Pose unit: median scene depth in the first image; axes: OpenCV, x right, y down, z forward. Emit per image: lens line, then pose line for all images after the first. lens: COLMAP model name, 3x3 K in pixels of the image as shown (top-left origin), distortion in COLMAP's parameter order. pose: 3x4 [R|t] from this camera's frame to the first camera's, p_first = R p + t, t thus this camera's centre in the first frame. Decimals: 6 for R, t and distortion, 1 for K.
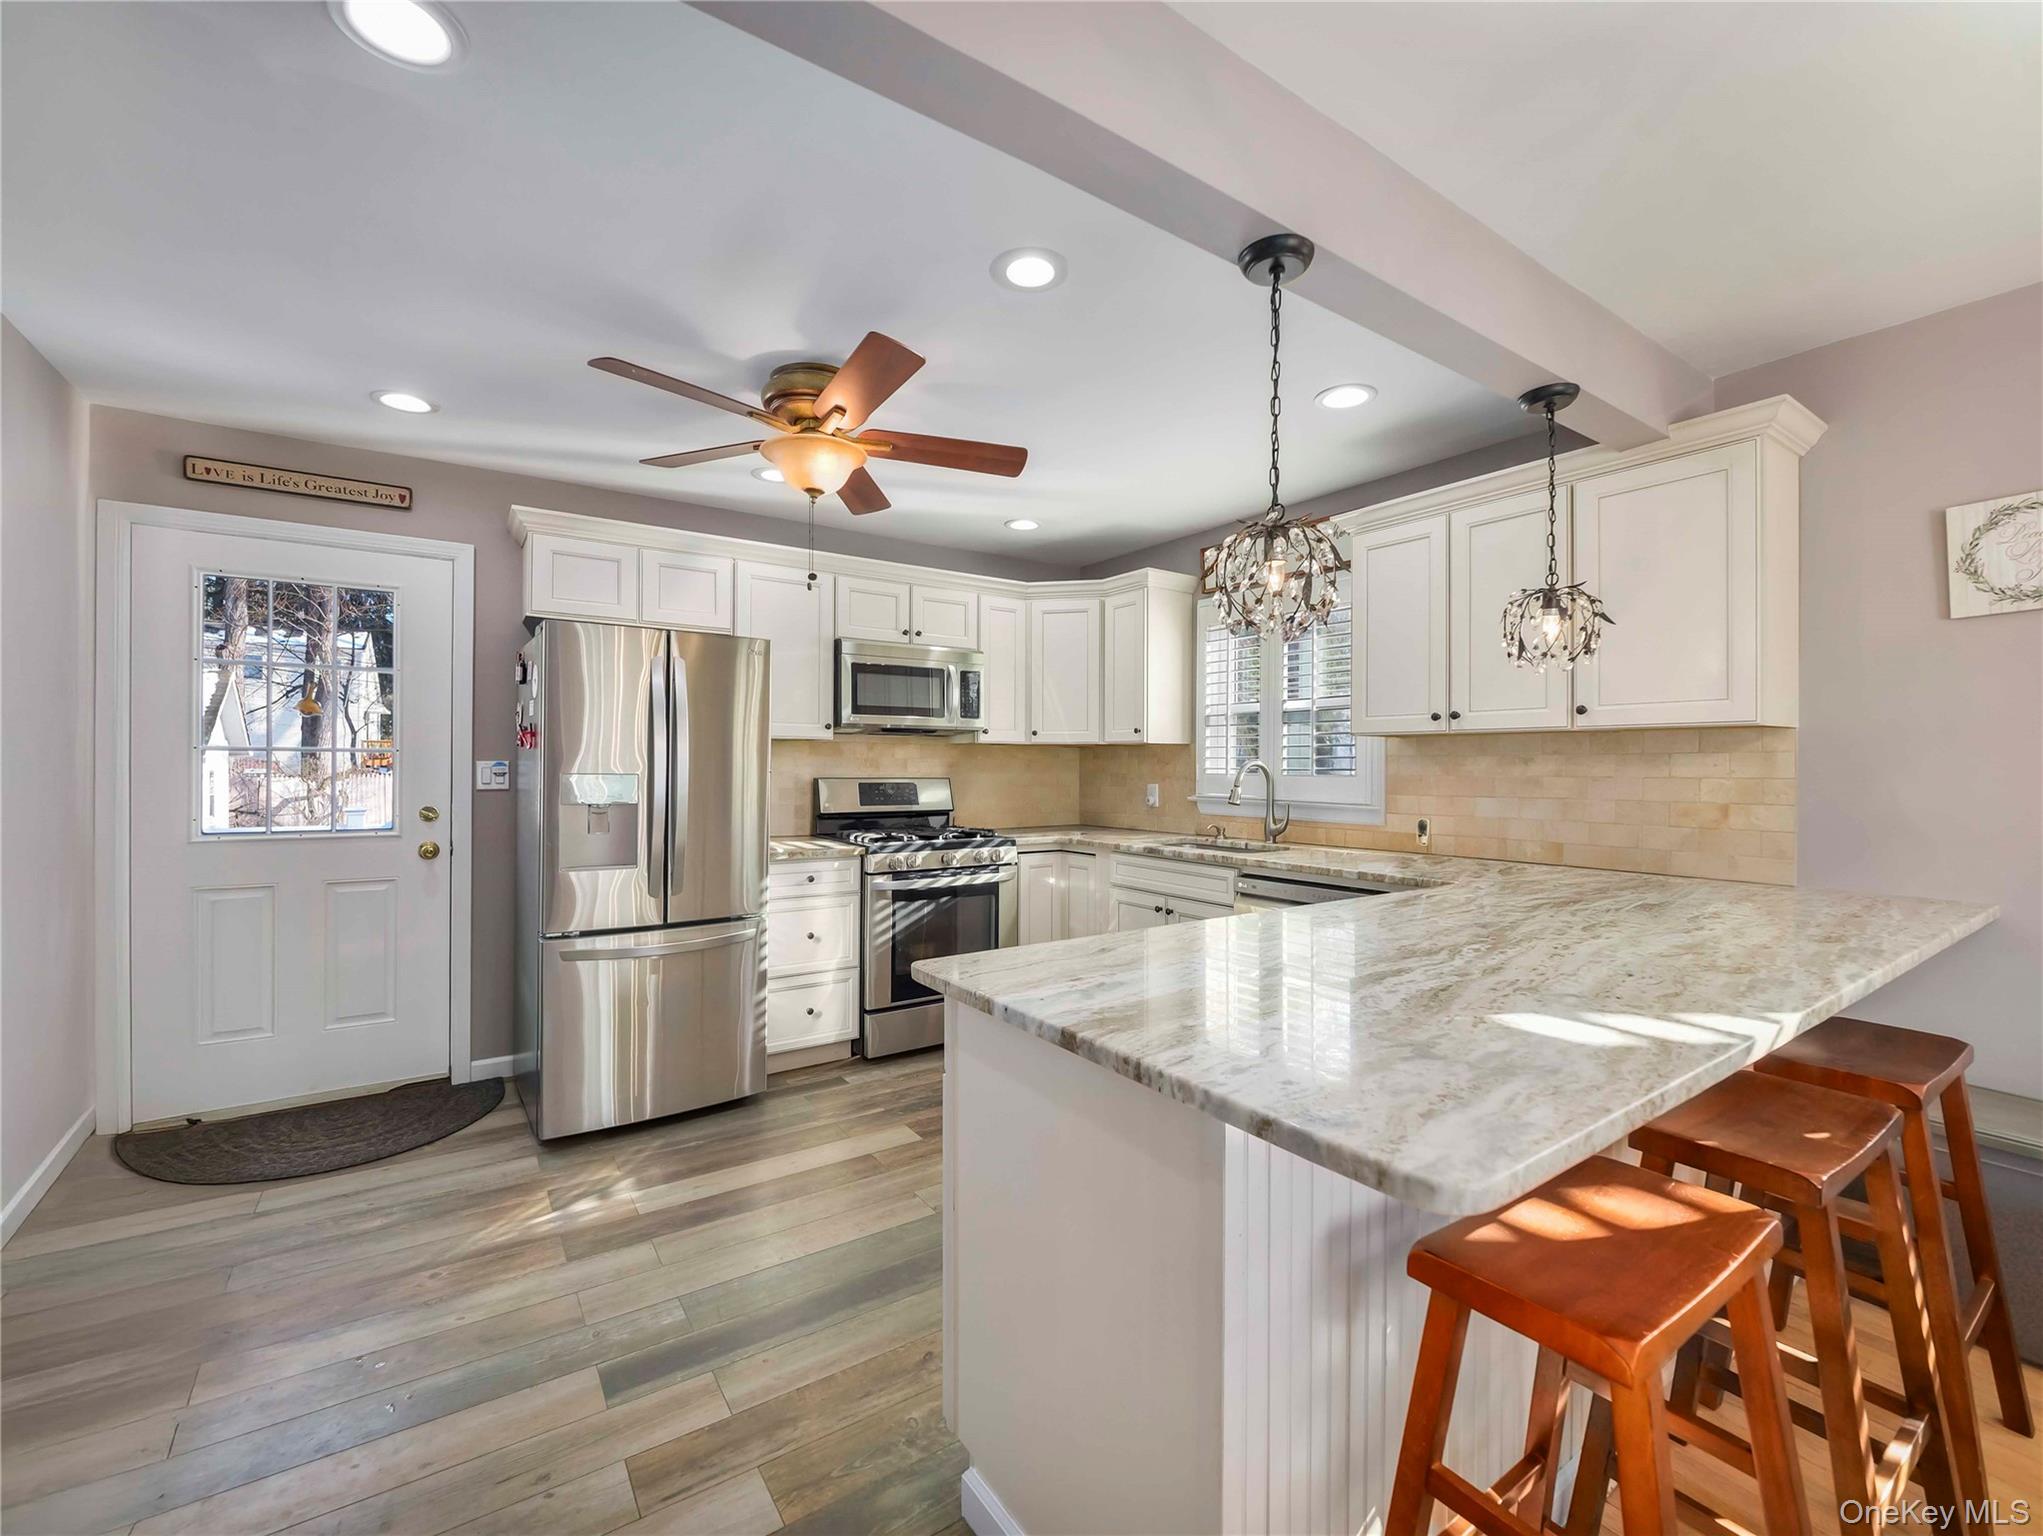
lens RADIAL K [[858.5, 0, 1017.3], [0, 858.5, 763.0], [0, 0, 1]] dist [-0.001955, -0.000876]
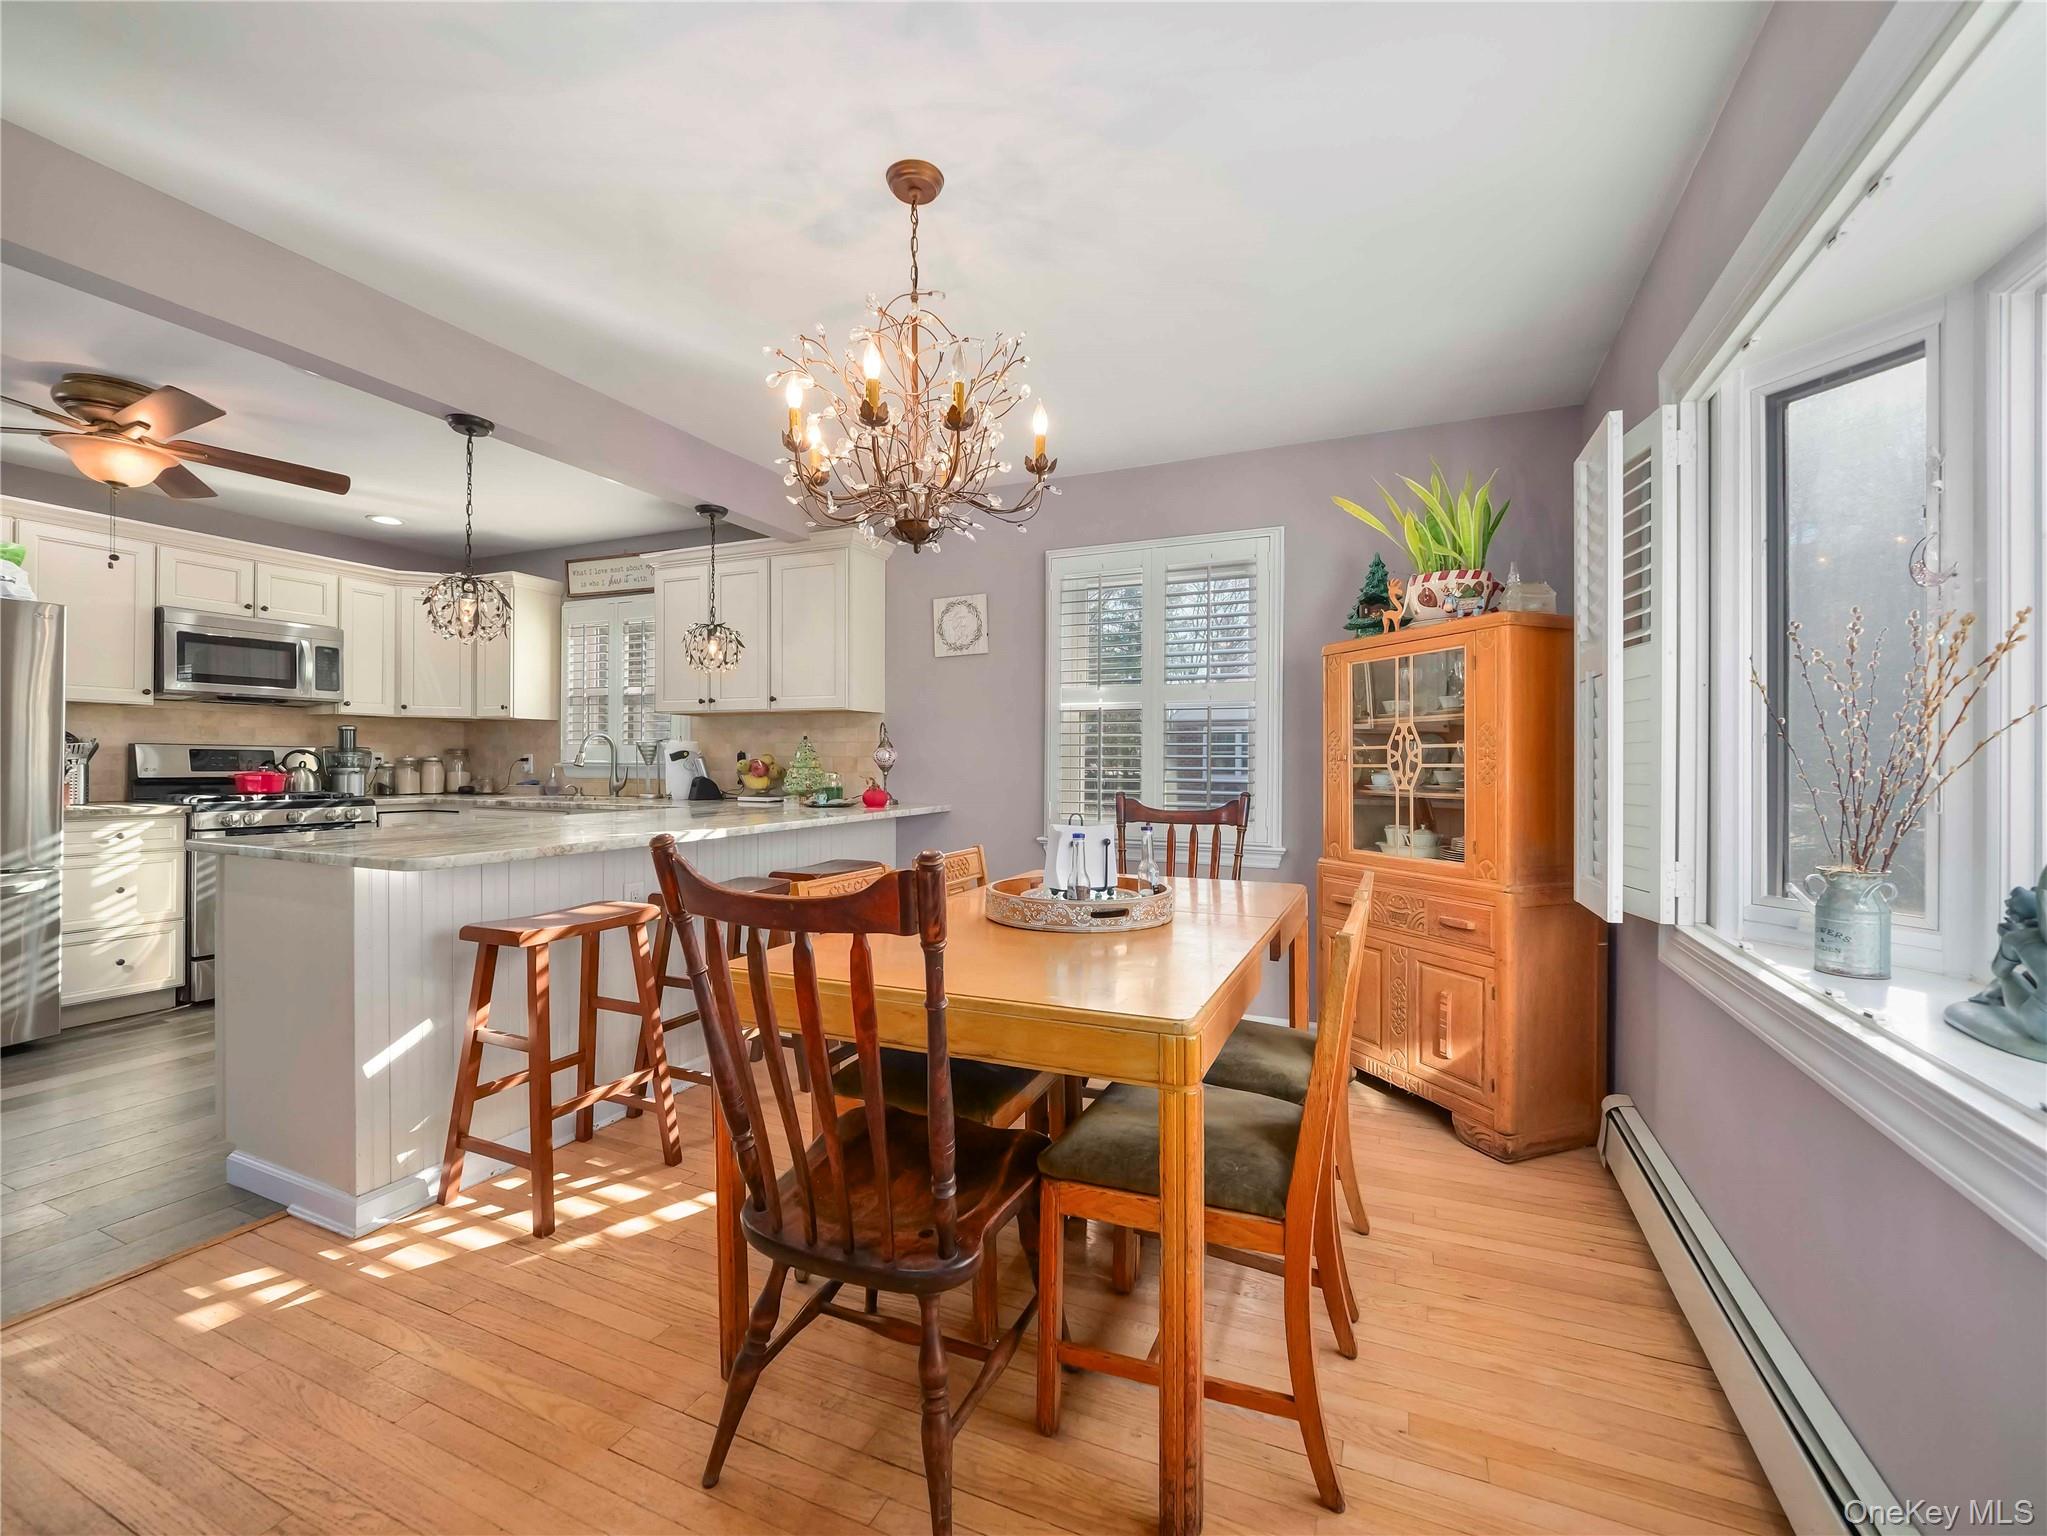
lens RADIAL K [[860.8, 0, 1022.1], [0, 860.8, 763.6], [0, 0, 1]] dist [-0.012244, -0.000170]
pose [[0.850430, 0.000650, 0.526087, 0.145106], [-0.004687, 0.999969, 0.006342, 0.033808], [-0.526067, -0.007859, 0.850407, -0.444264]]
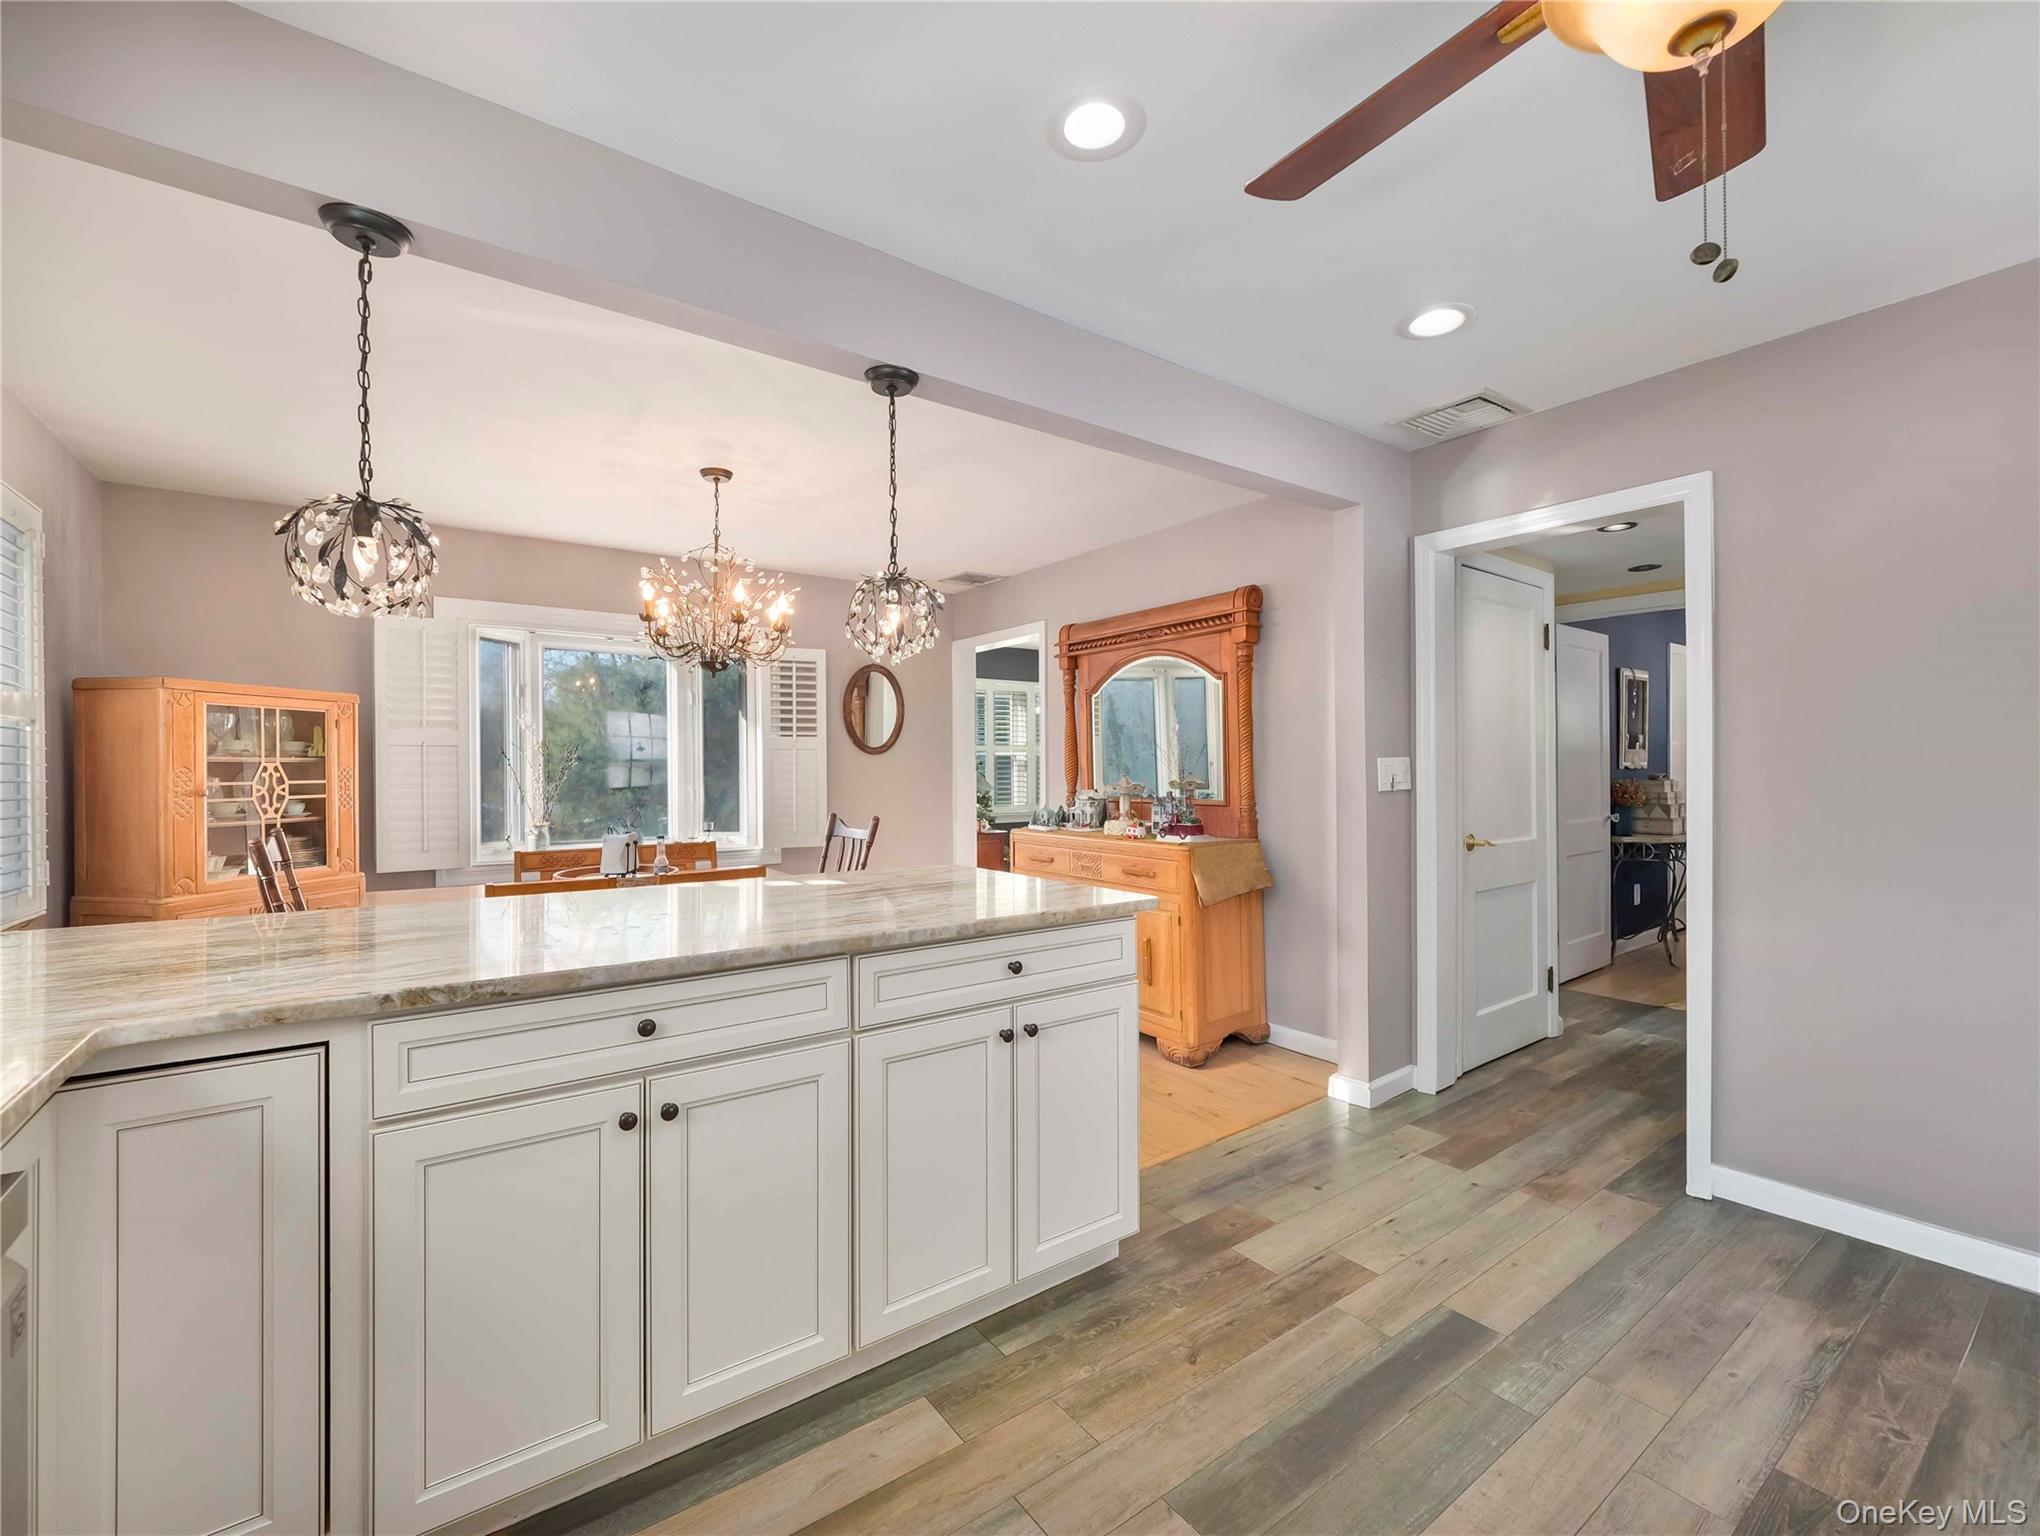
lens RADIAL K [[872.5, 0, 1012.5], [0, 872.5, 772.9], [0, 0, 1]] dist [-0.002164, -0.000367]
pose [[-0.999799, 0.003374, -0.019759, 0.058320], [0.003334, 0.999992, 0.002045, 0.012170], [0.019765, 0.001979, -0.999803, 1.003749]]
